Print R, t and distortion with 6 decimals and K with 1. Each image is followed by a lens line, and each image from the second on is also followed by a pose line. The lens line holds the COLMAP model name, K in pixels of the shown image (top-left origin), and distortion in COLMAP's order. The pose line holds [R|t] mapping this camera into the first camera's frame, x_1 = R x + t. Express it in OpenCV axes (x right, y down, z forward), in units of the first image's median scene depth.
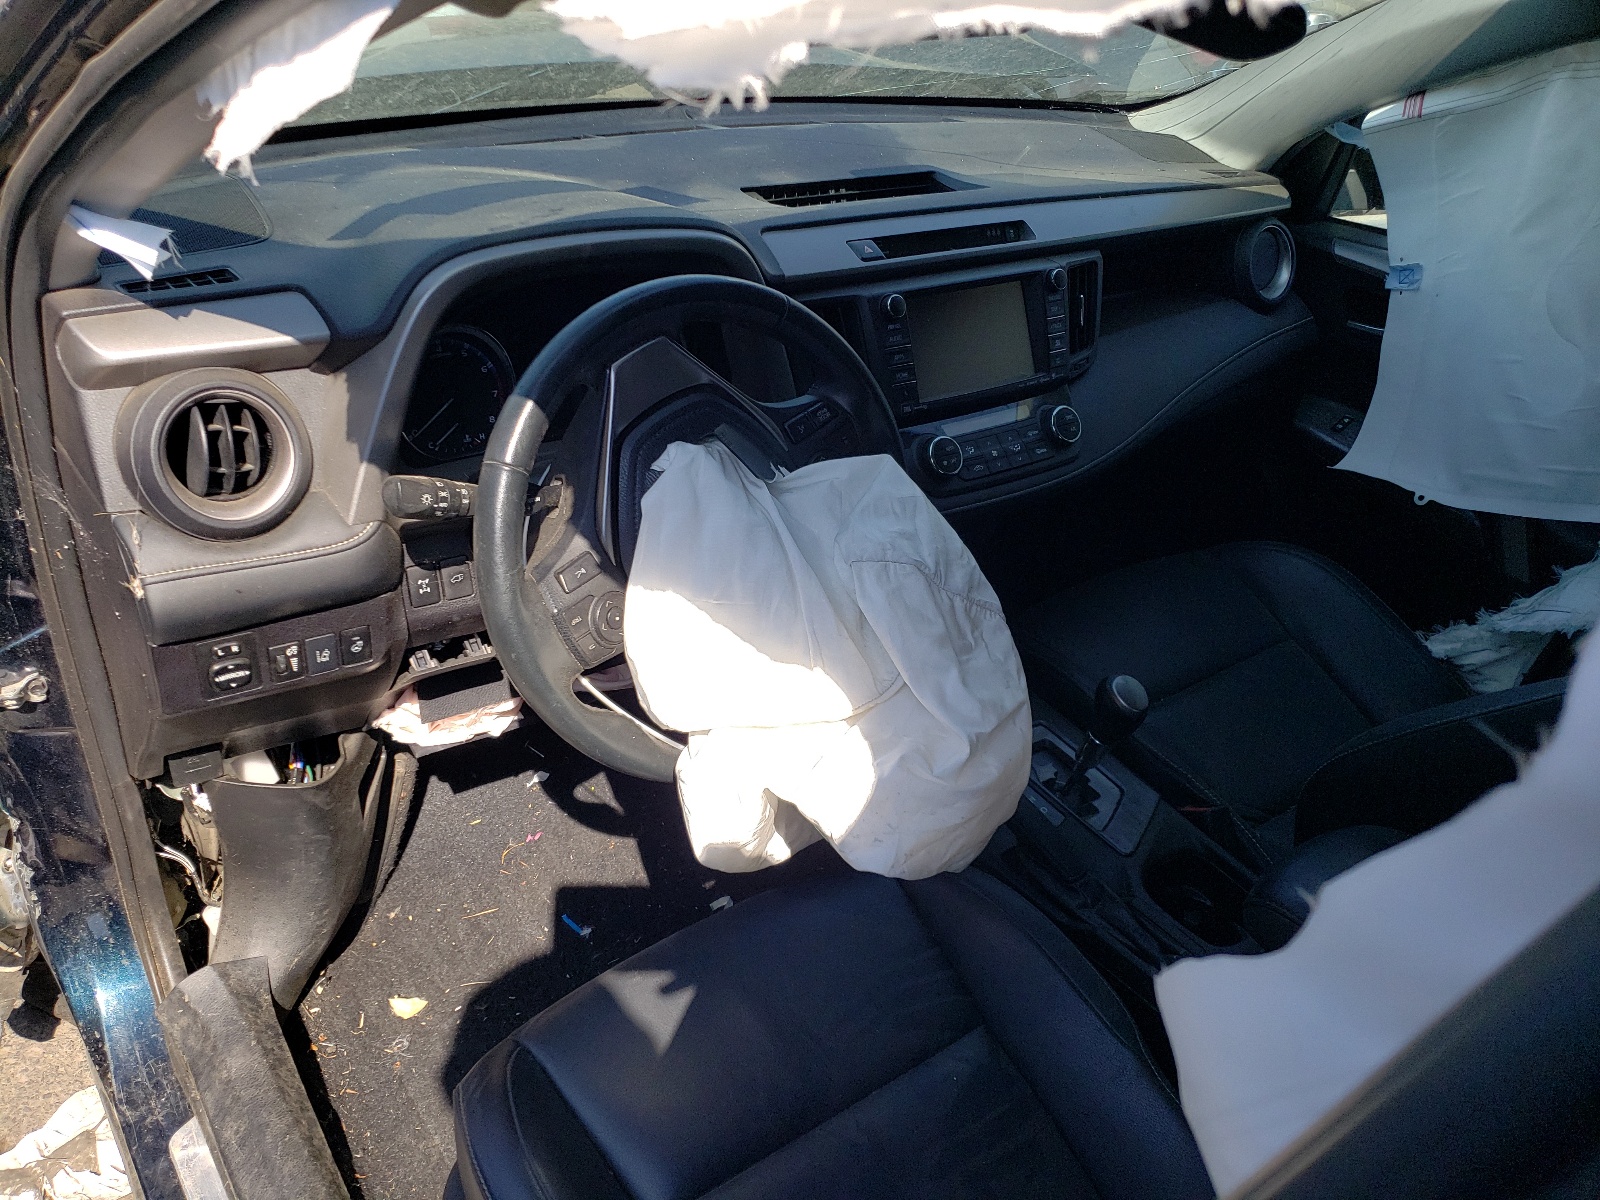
lens RADIAL K [[1184.5, 0, 800.0], [0, 1184.5, 600.0], [0, 0, 1]] dist [-0.001149, -0.002290]
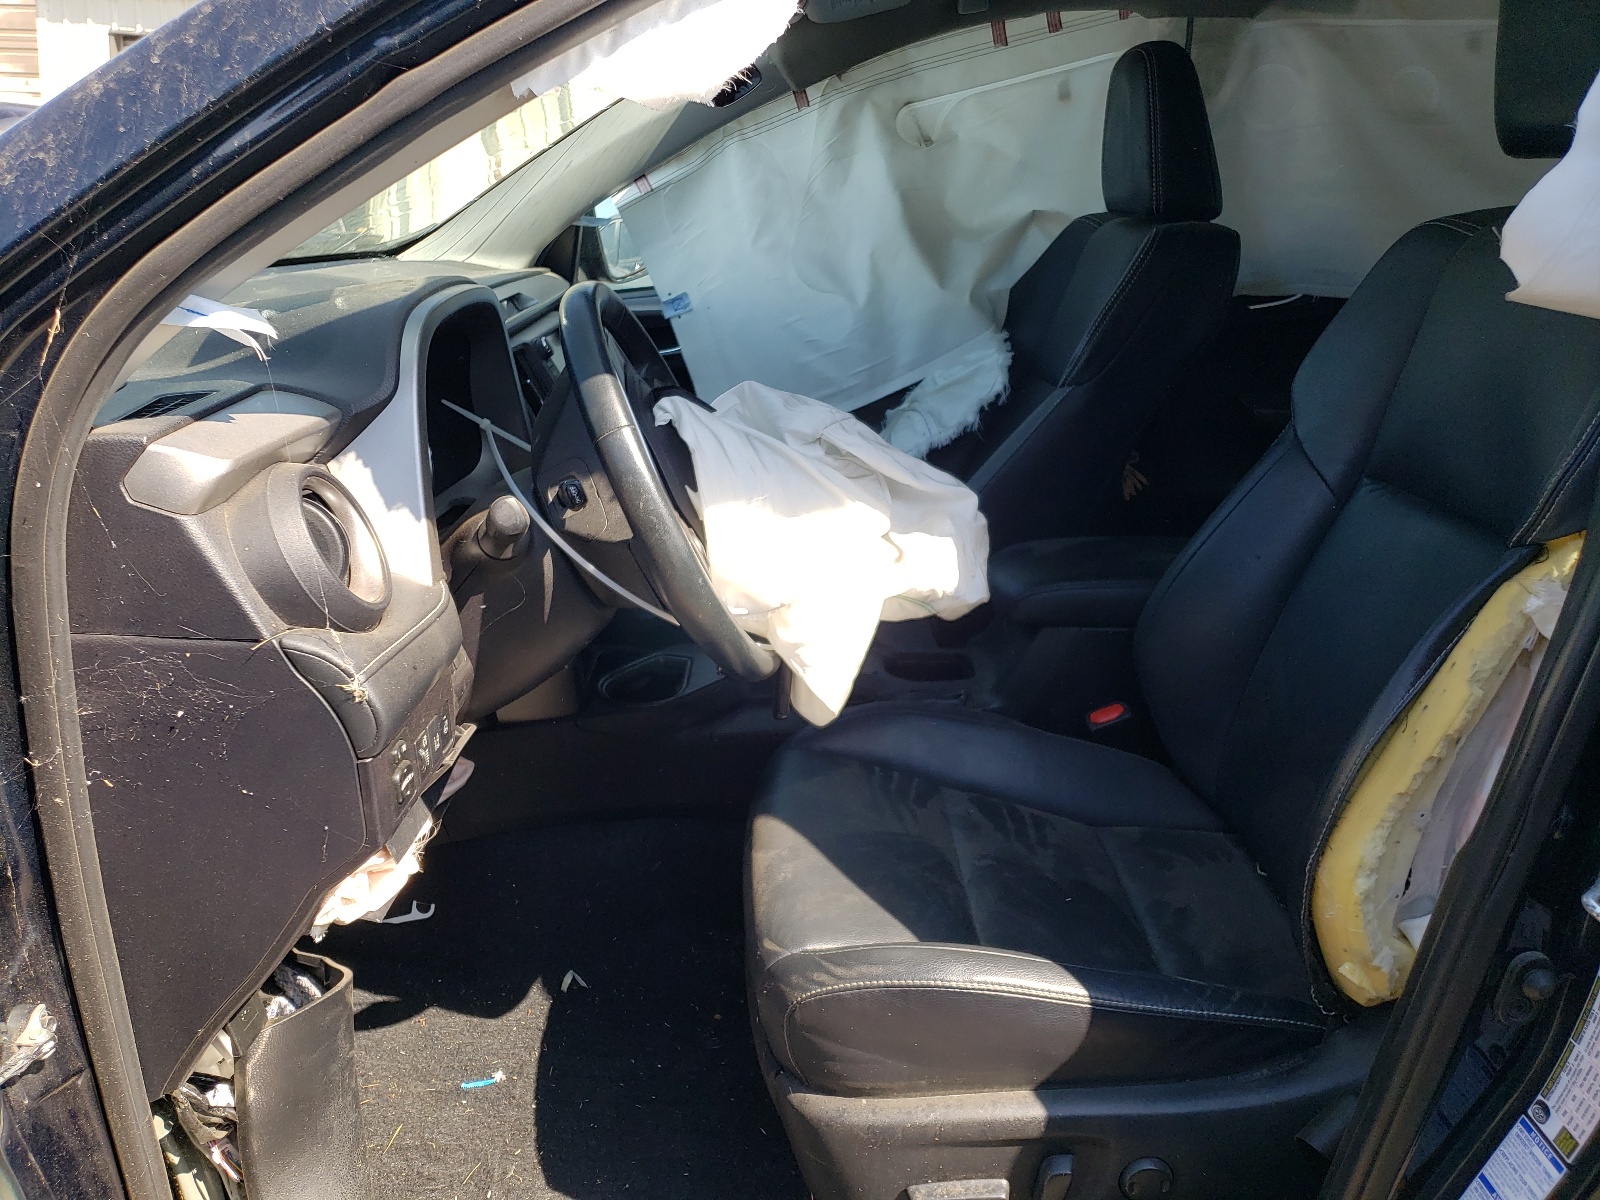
lens RADIAL K [[1184.5, 0, 800.0], [0, 1184.5, 600.0], [0, 0, 1]] dist [-0.001149, -0.002290]
pose [[0.585301, -0.378041, 0.717292, -0.528304], [0.503047, 0.863117, 0.044416, 0.032664], [-0.635898, 0.334835, 0.695356, 0.072745]]
